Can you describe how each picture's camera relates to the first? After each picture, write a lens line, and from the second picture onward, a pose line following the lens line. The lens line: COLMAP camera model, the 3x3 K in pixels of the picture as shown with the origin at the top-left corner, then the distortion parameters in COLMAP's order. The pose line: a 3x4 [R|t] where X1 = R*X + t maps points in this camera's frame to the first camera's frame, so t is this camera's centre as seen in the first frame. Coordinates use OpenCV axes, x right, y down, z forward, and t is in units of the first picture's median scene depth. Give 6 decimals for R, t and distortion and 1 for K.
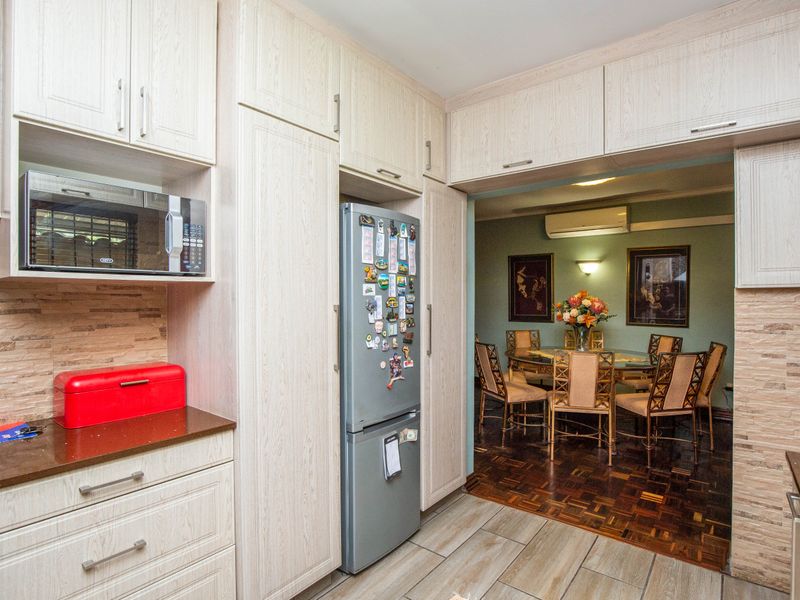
lens RADIAL K [[419.7, 0, 397.8], [0, 419.7, 304.4], [0, 0, 1]] dist [-0.014934, 0.001876]
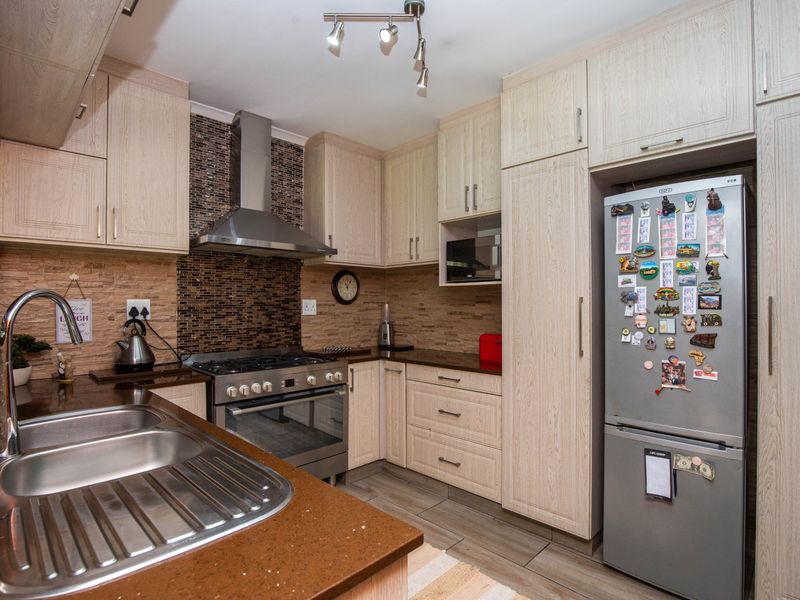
lens RADIAL K [[419.7, 0, 399.3], [0, 419.7, 302.1], [0, 0, 1]] dist [-0.014934, 0.001876]
pose [[-0.105947, -0.002825, -0.994368, 0.905796], [-0.010789, 0.999940, -0.001691, 0.019658], [0.994313, 0.010549, -0.105971, 0.575593]]
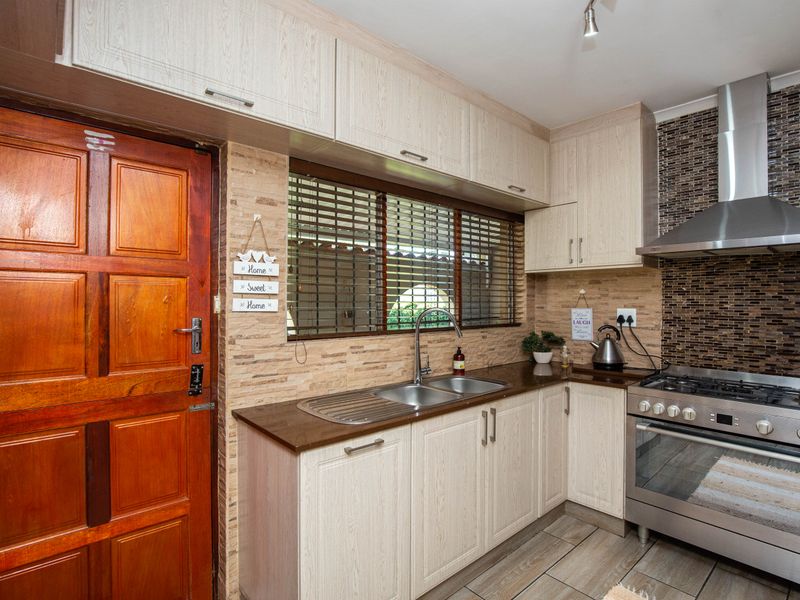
lens RADIAL K [[419.7, 0, 417.0], [0, 419.7, 303.9], [0, 0, 1]] dist [-0.014934, 0.001876]
pose [[-0.991334, -0.003600, 0.131316, 0.280815], [-0.000800, 0.999771, 0.021375, -0.027457], [-0.131363, 0.021084, -0.991110, 1.174133]]
